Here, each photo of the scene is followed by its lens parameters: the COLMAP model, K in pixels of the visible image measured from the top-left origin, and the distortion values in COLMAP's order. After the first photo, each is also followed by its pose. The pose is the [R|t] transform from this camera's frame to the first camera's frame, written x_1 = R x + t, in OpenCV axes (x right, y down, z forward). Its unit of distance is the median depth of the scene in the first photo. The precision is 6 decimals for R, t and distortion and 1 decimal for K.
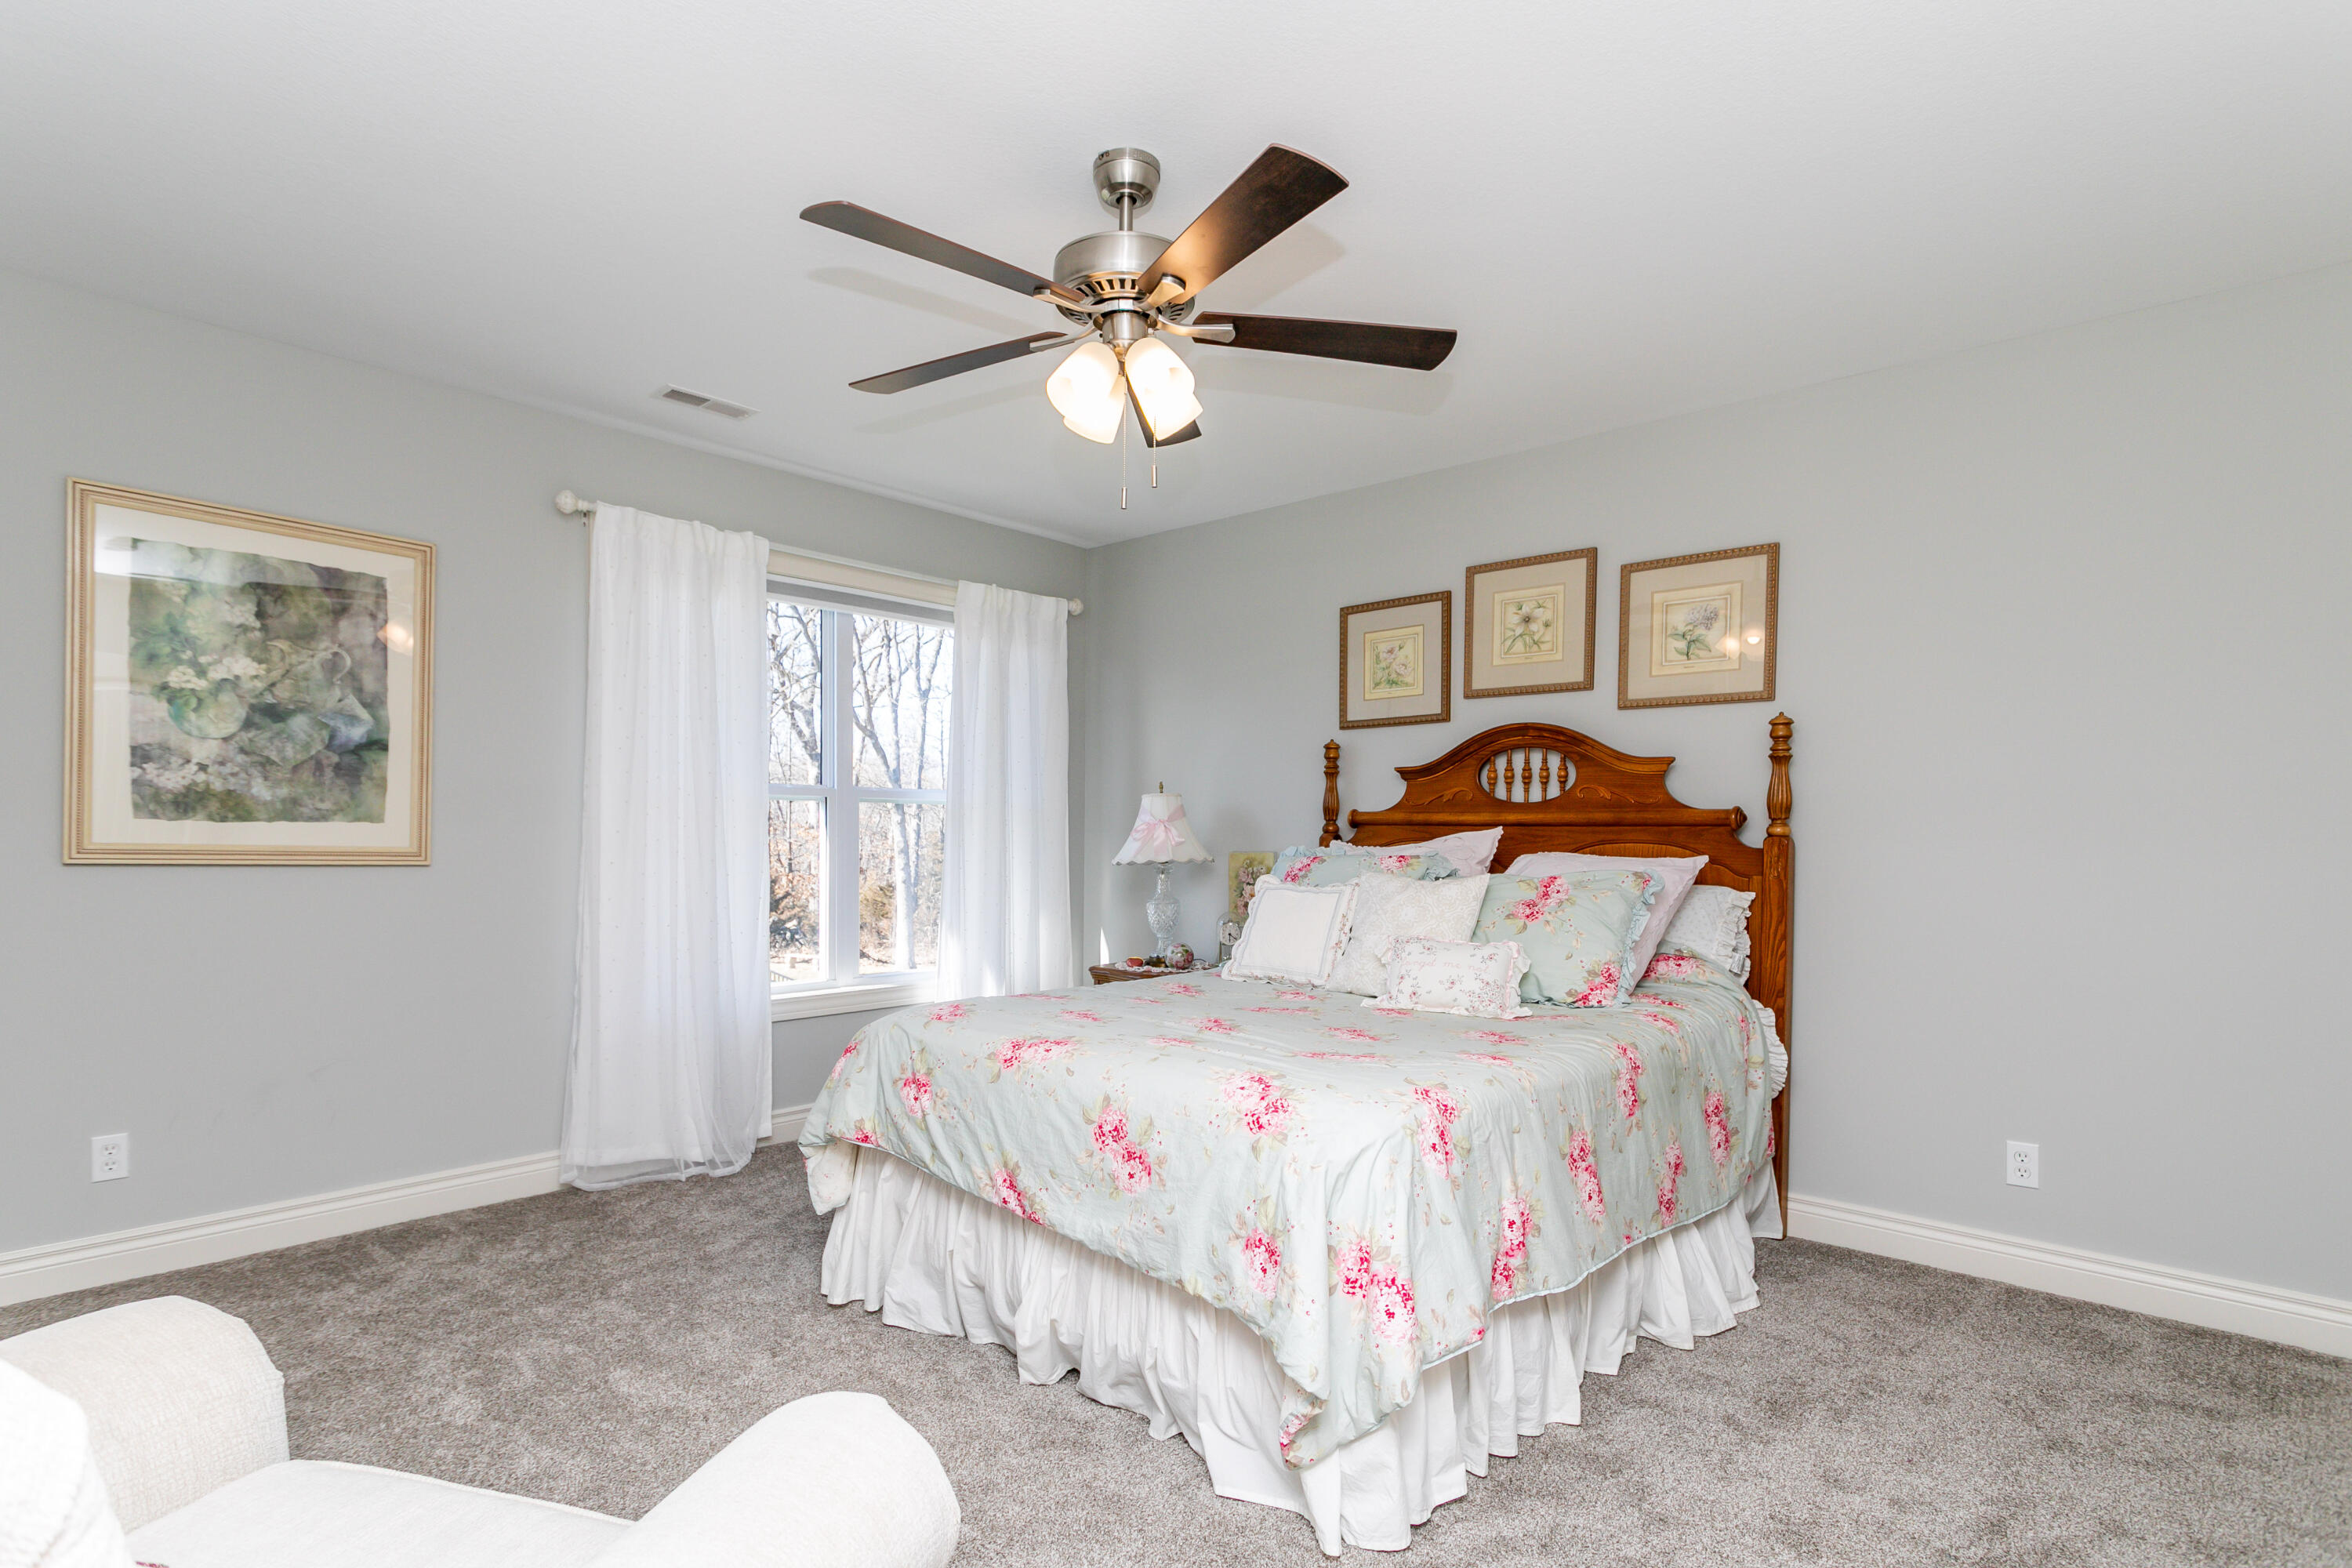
lens RADIAL K [[1177.9, 0, 1174.6], [0, 1177.9, 830.9], [0, 0, 1]] dist [0.000984, 0.000171]
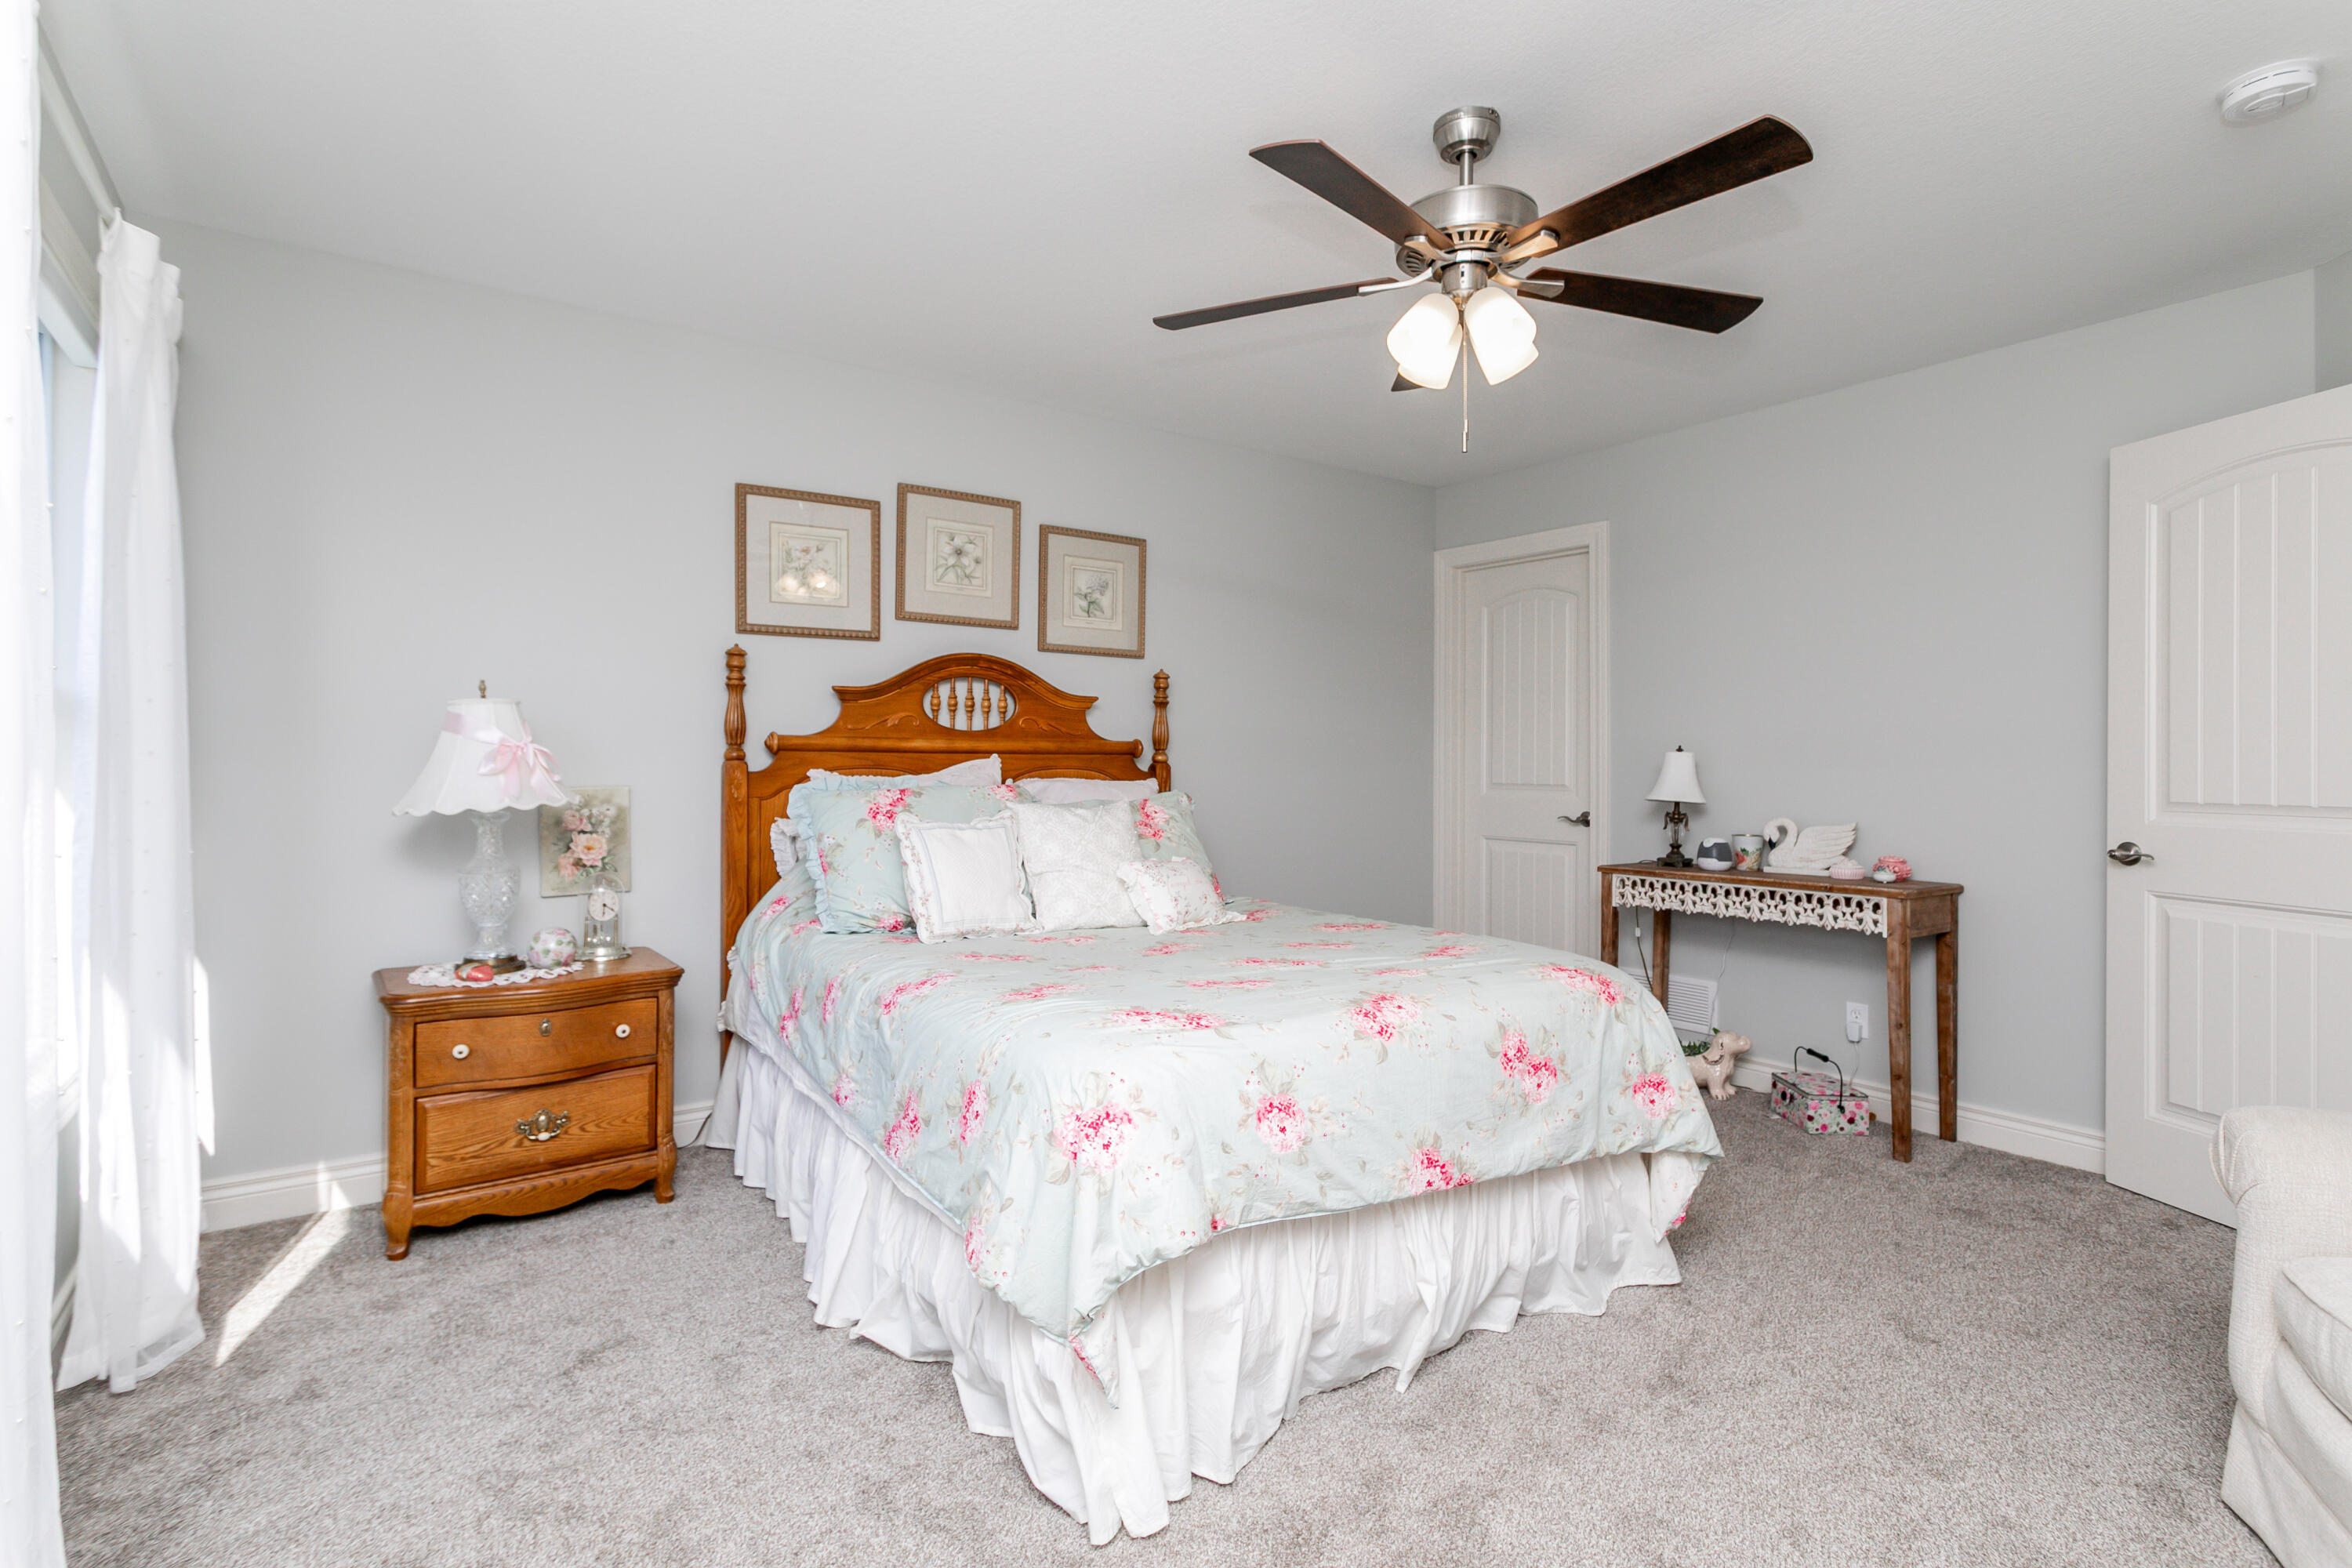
lens RADIAL K [[1117.5, 0, 1172.2], [0, 1117.5, 742.5], [0, 0, 1]] dist [-0.000341, -0.000024]
pose [[0.218157, 0.008930, 0.975873, -0.616984], [-0.004117, 0.999958, -0.008230, -0.006363], [-0.975905, -0.002222, 0.218185, 0.613794]]
